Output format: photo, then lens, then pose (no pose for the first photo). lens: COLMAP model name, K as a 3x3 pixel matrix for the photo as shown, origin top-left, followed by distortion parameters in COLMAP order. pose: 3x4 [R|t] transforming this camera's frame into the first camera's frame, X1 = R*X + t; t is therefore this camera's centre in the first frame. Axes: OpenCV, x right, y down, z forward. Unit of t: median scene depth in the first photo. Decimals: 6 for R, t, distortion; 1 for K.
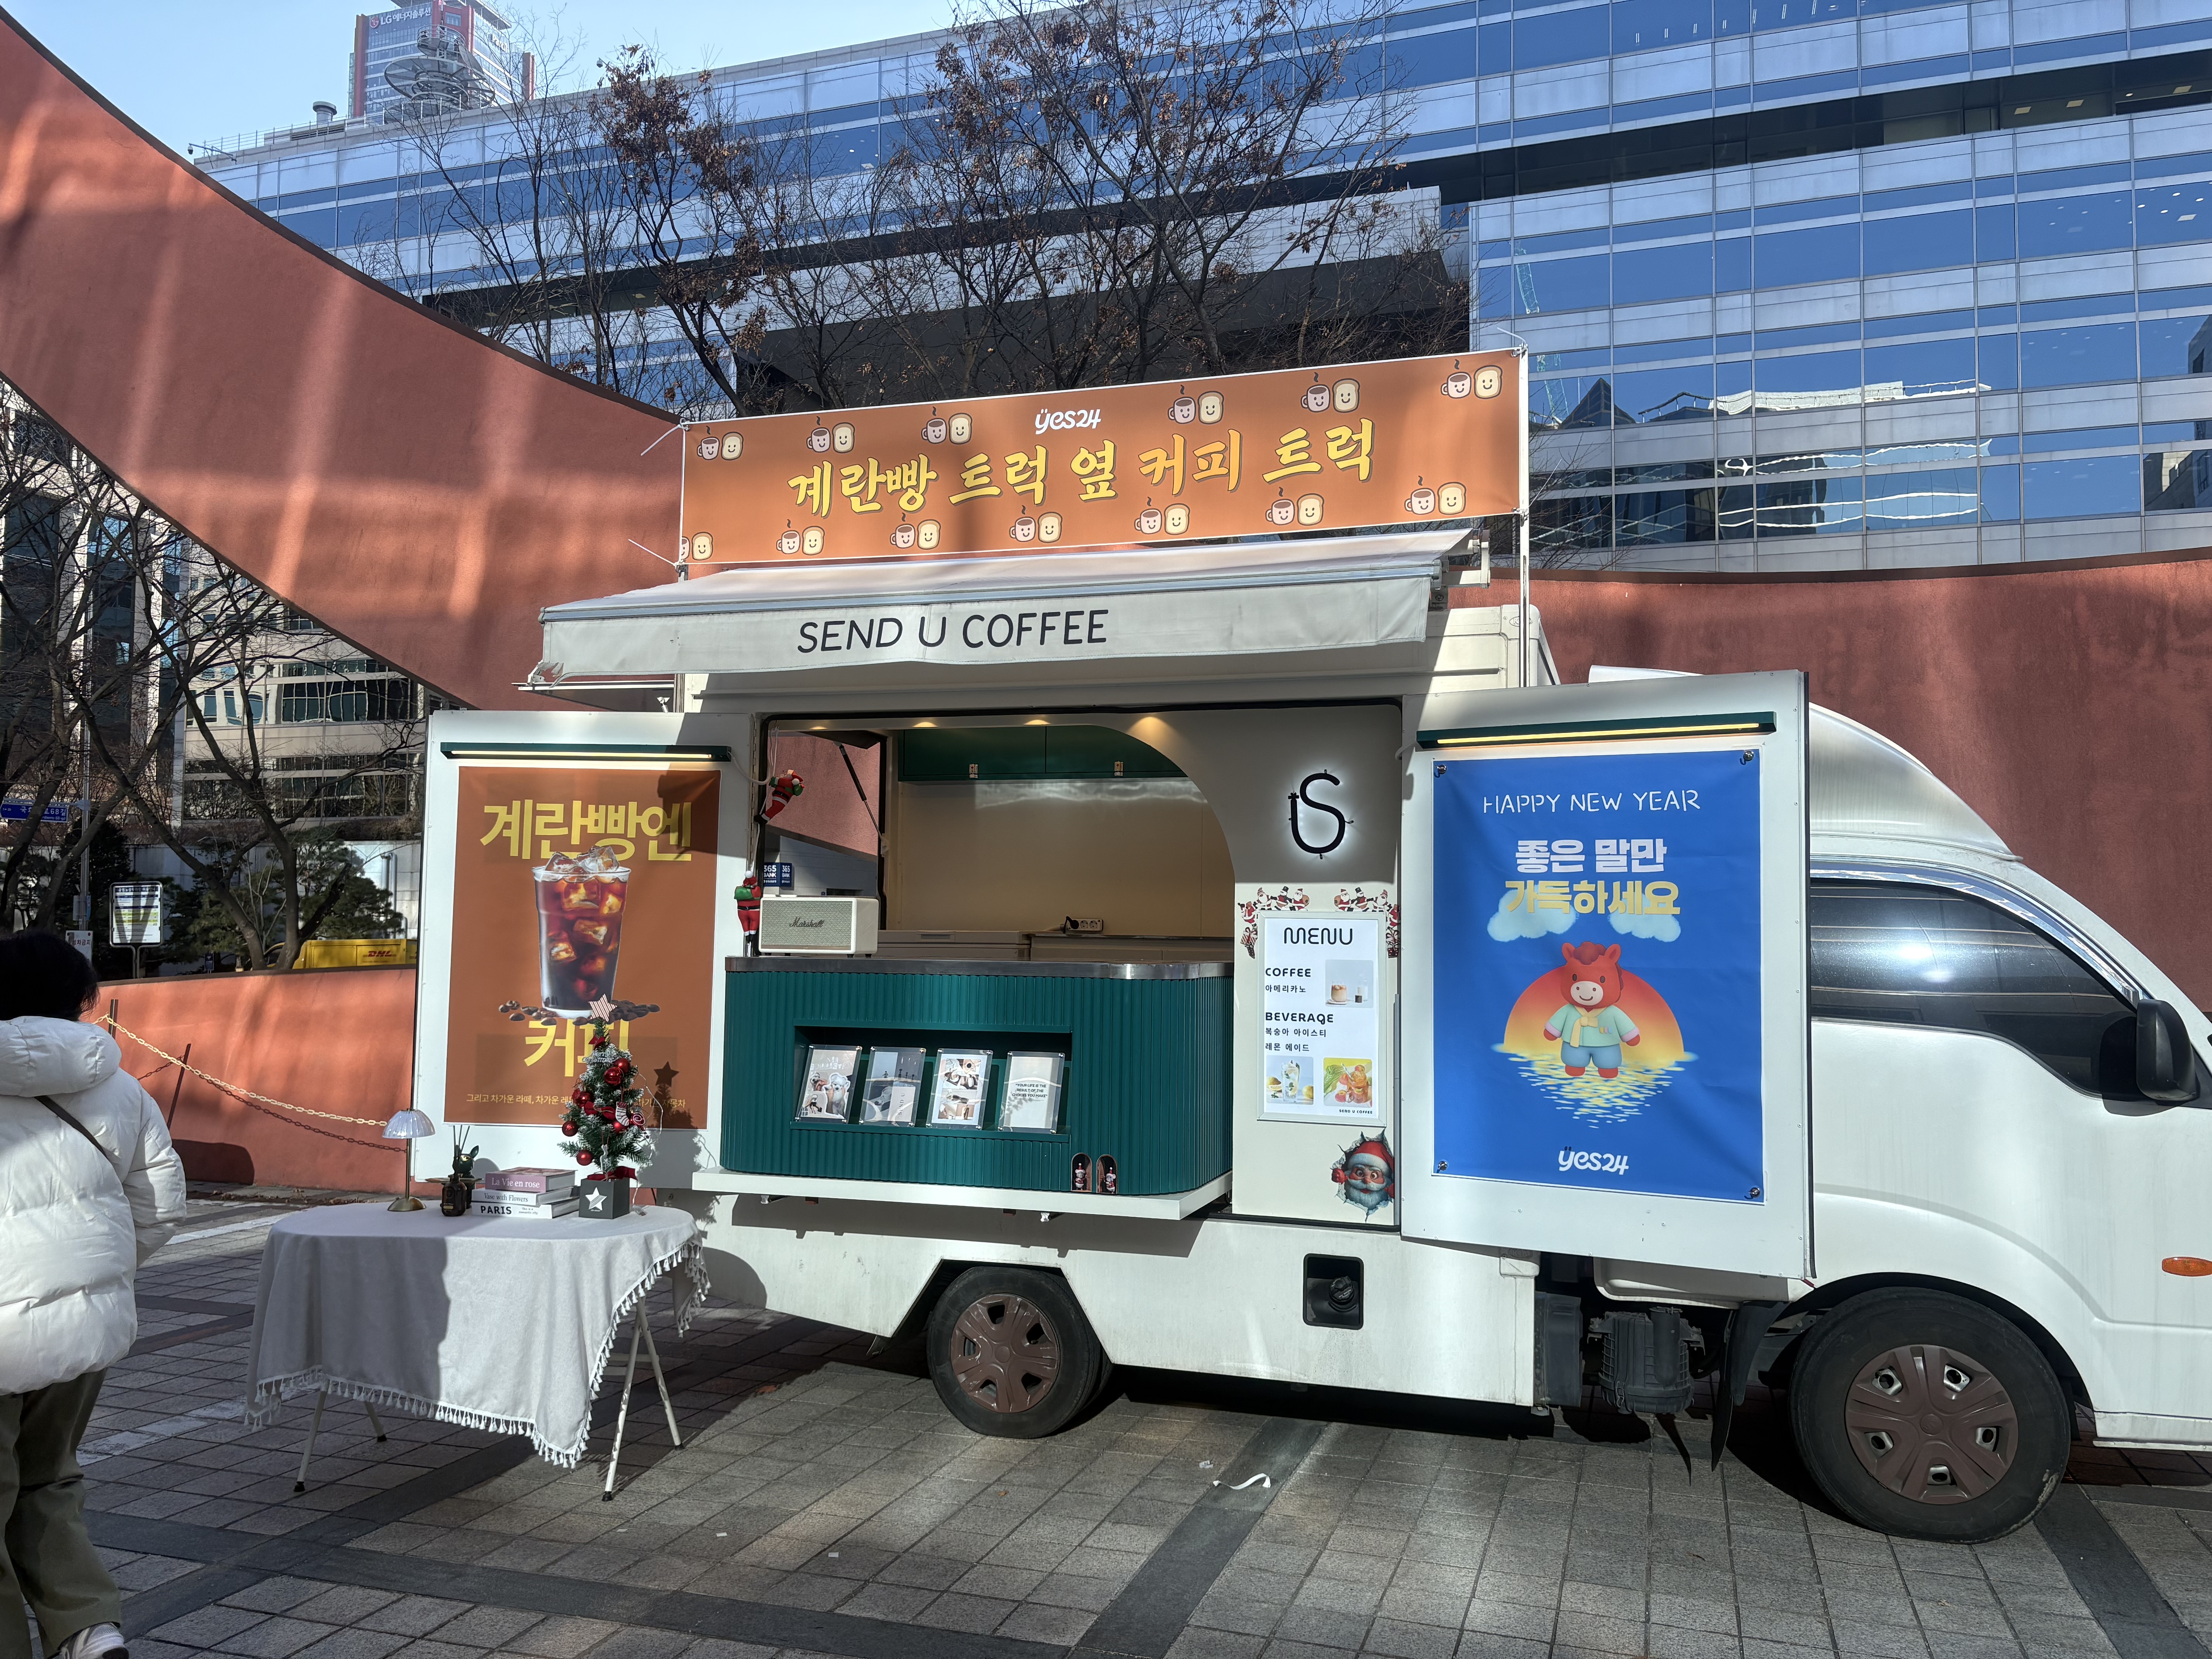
lens RADIAL K [[1647.4, 0, 1101.0], [0, 1647.4, 849.0], [0, 0, 1]] dist [0.059158, -0.063759]
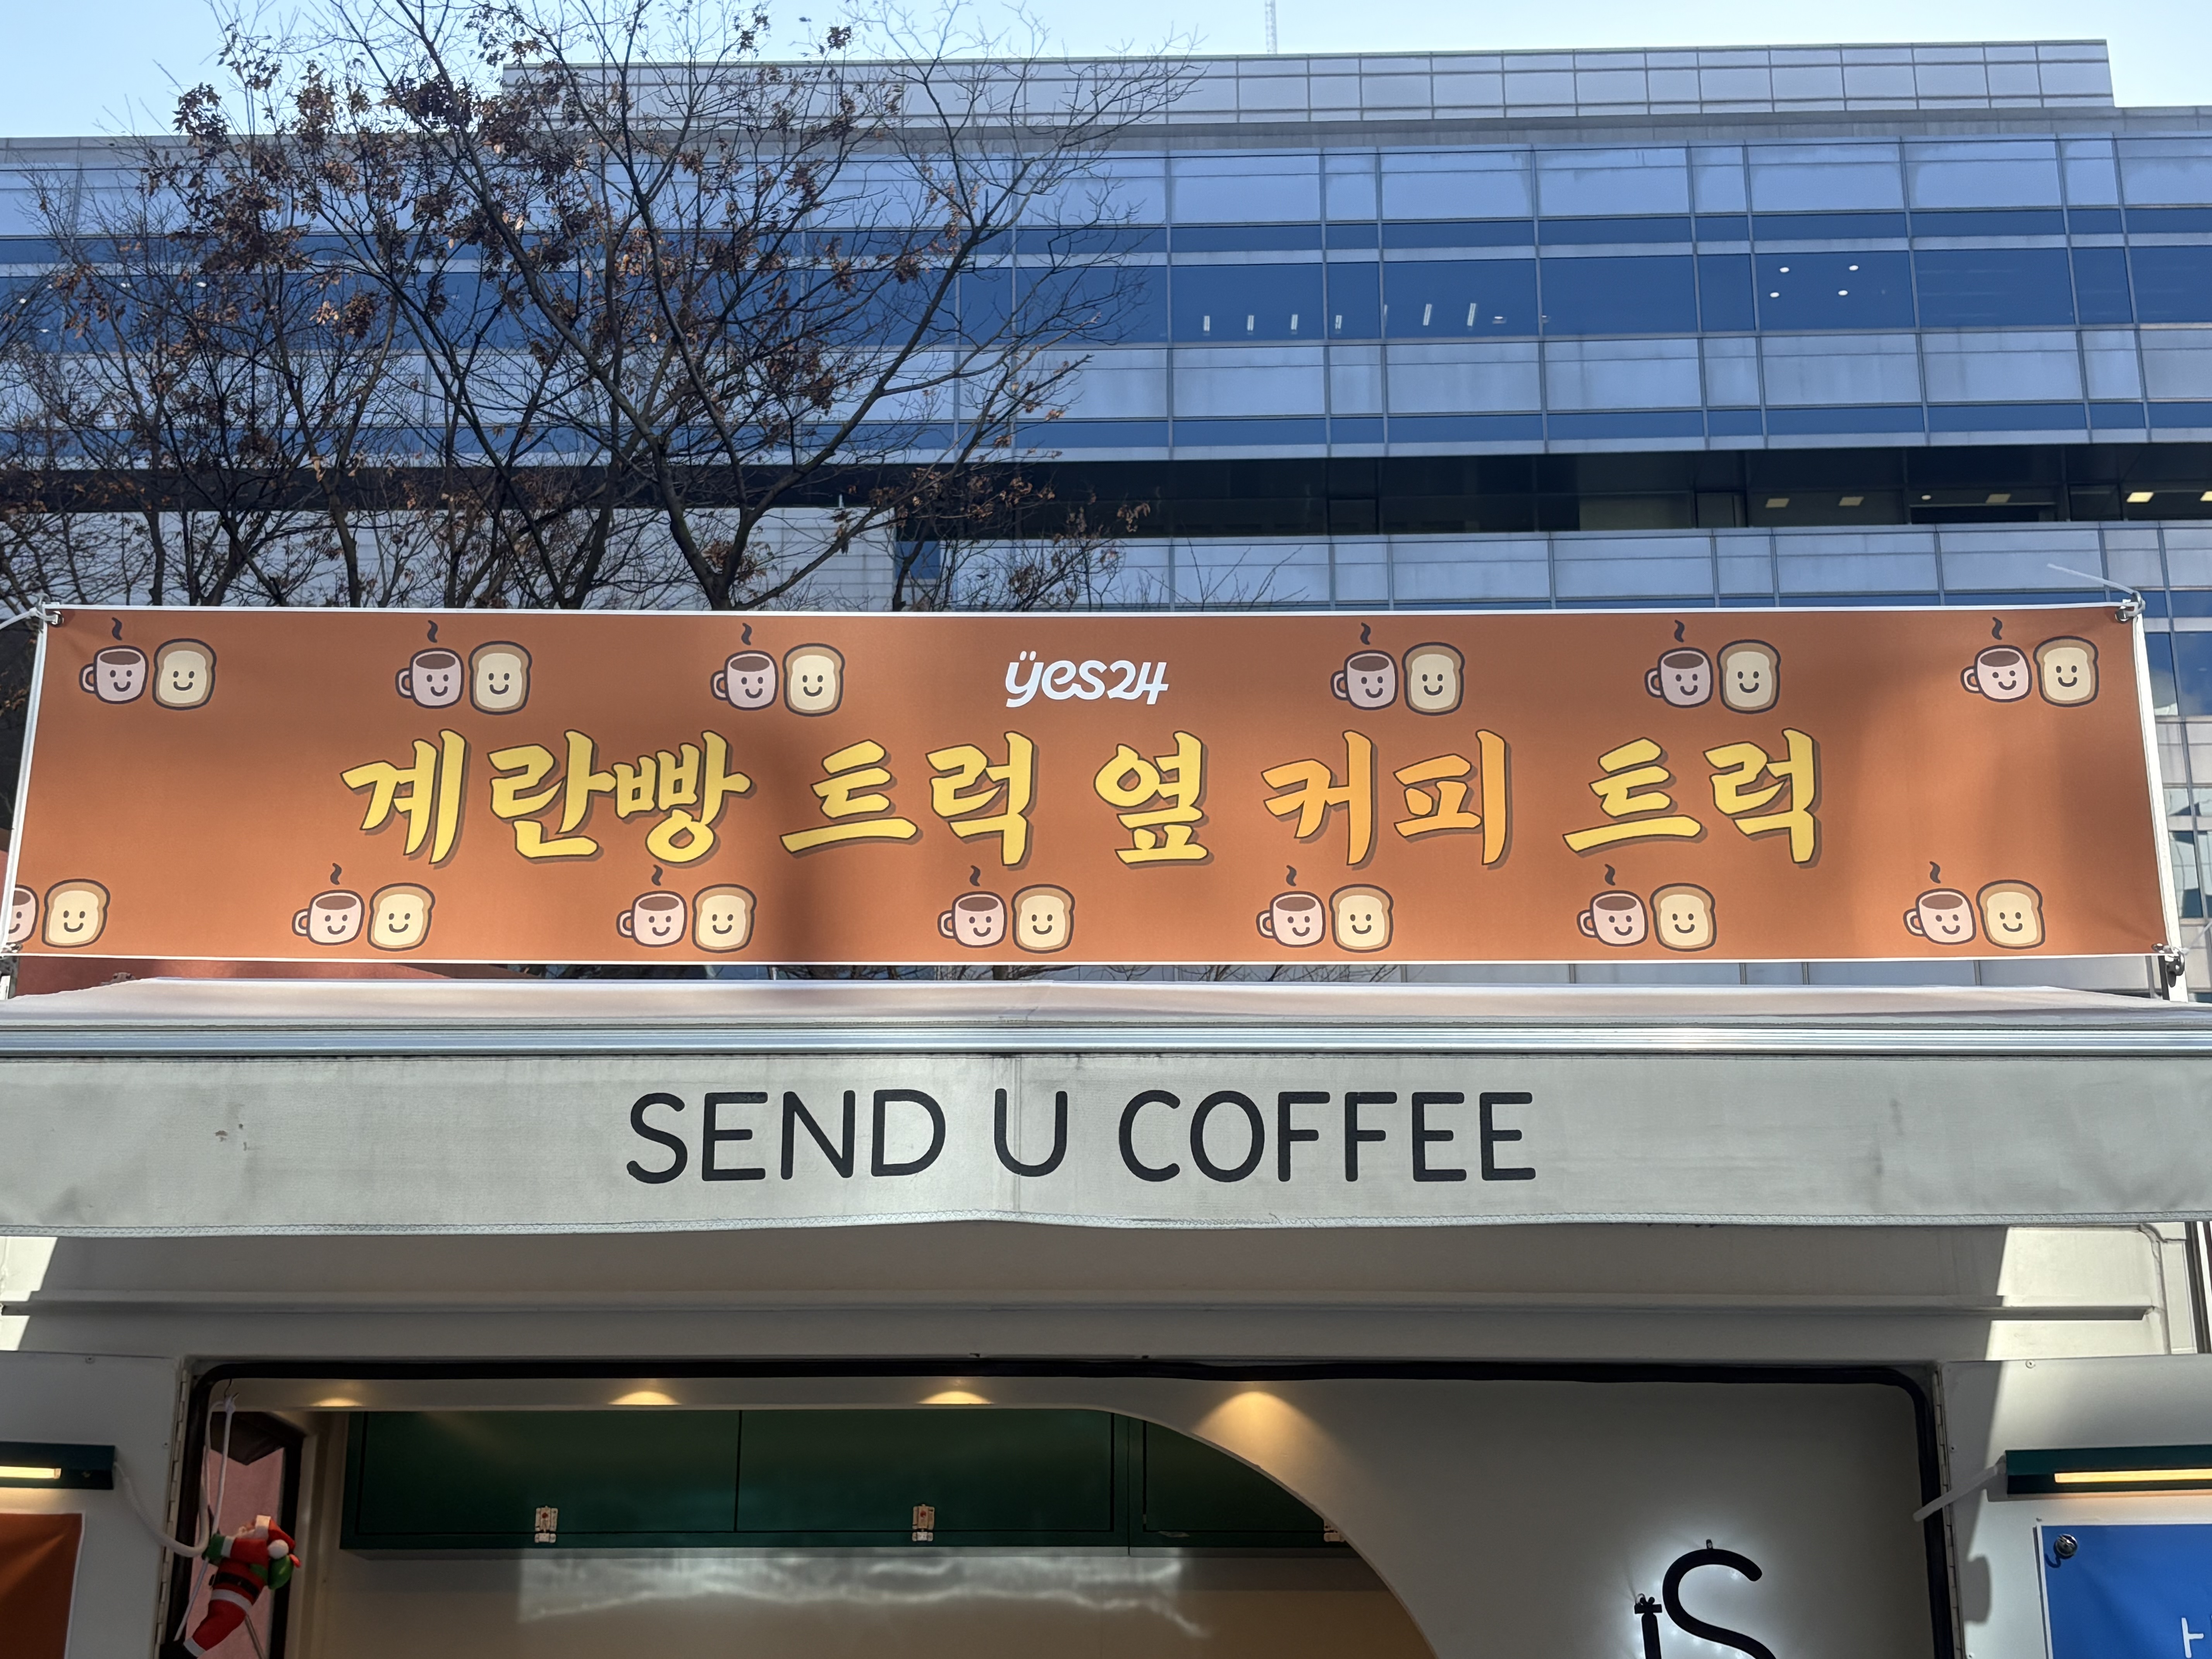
lens RADIAL K [[2961.9, 0, 1106.5], [0, 2961.9, 894.0], [0, 0, 1]] dist [0.223763, -0.731560]
pose [[0.956816, 0.077356, 0.280212, -0.232357], [-0.003074, 0.966581, -0.256342, -0.011327], [-0.290678, 0.244410, 0.925078, 0.315496]]
